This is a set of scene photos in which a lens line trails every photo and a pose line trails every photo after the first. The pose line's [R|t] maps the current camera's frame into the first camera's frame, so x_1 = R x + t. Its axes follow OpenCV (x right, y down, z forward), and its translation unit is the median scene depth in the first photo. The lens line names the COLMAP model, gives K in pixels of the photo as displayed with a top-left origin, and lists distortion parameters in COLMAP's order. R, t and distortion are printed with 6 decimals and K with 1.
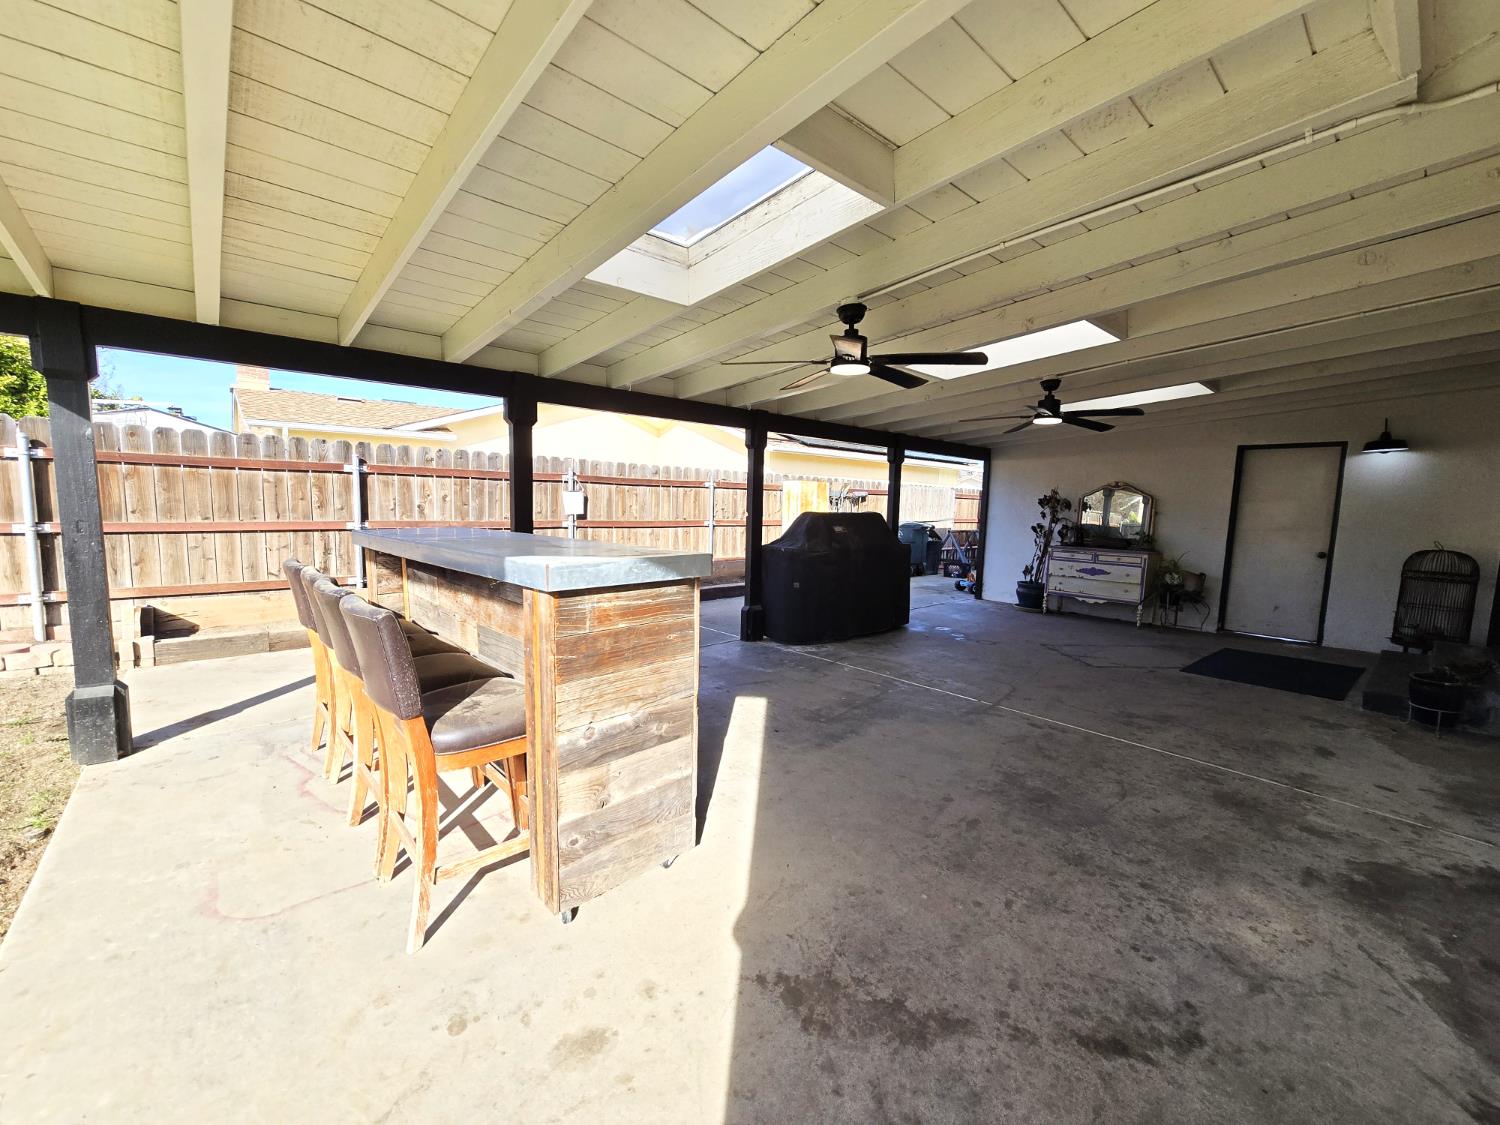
lens RADIAL K [[615.7, 0, 750.0], [0, 615.7, 562.5], [0, 0, 1]] dist [0.000746, 0.000298]
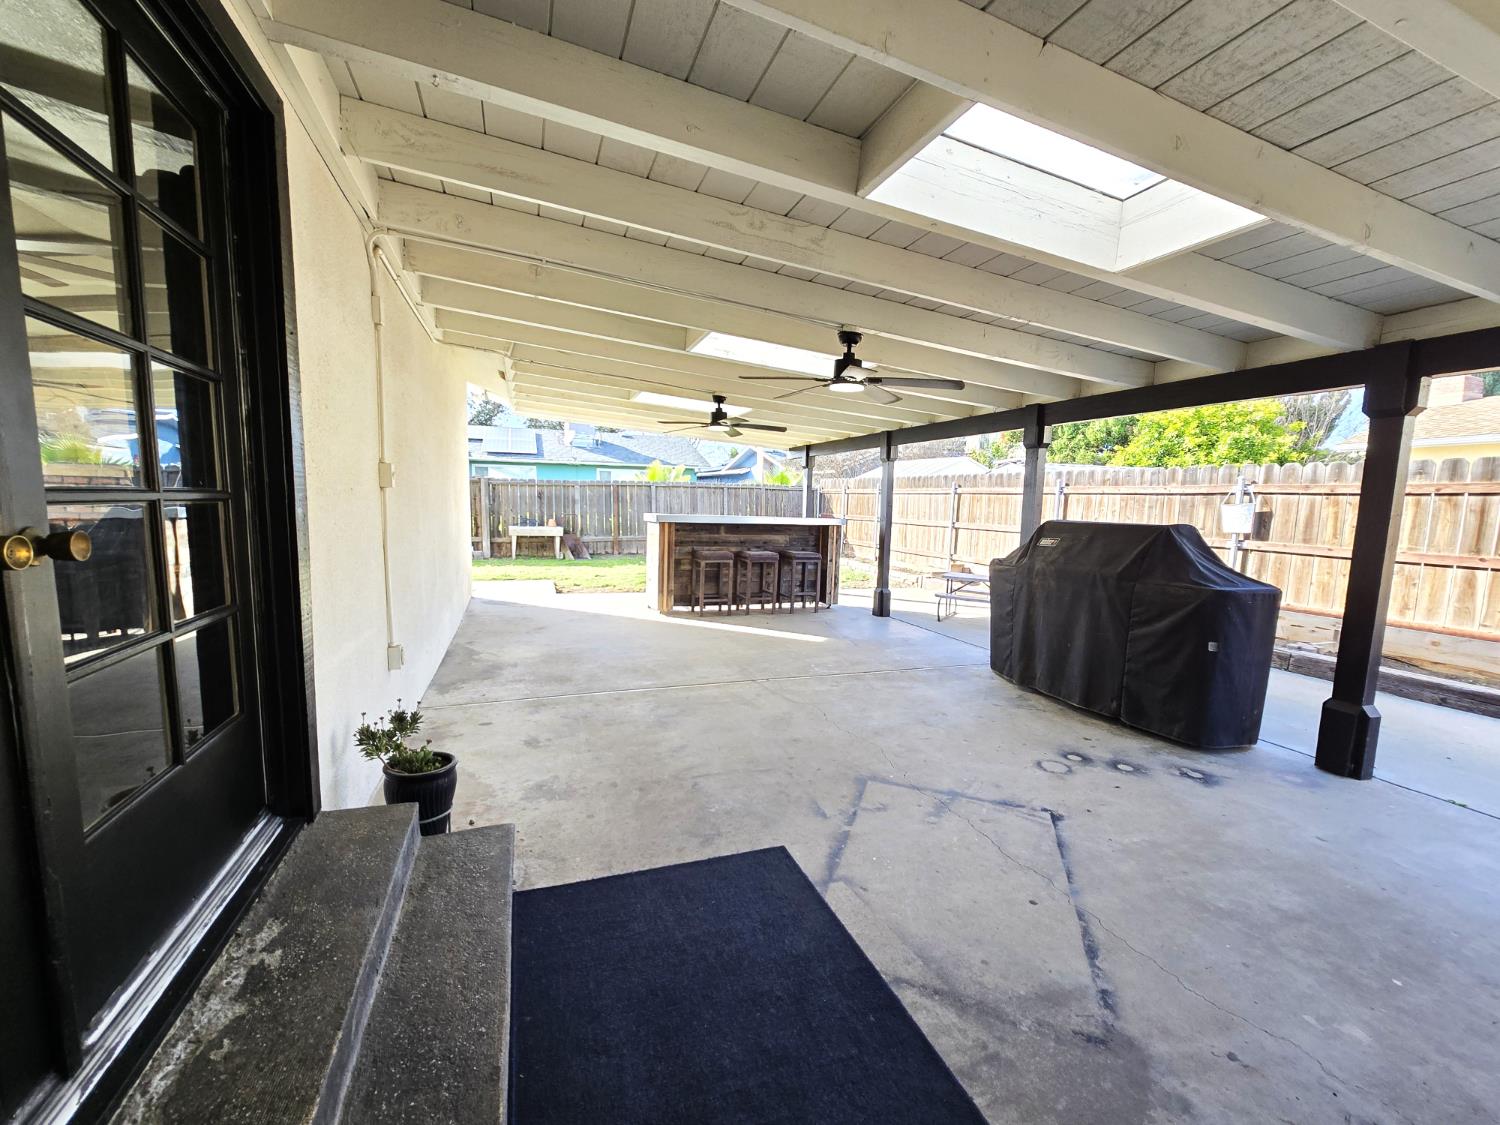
lens RADIAL K [[615.7, 0, 750.0], [0, 615.7, 562.5], [0, 0, 1]] dist [0.000746, 0.000298]
pose [[-0.370925, 0.068806, -0.926110, 1.585140], [-0.124360, 0.984589, 0.122959, -0.126386], [0.920299, 0.160779, -0.356652, 1.521118]]
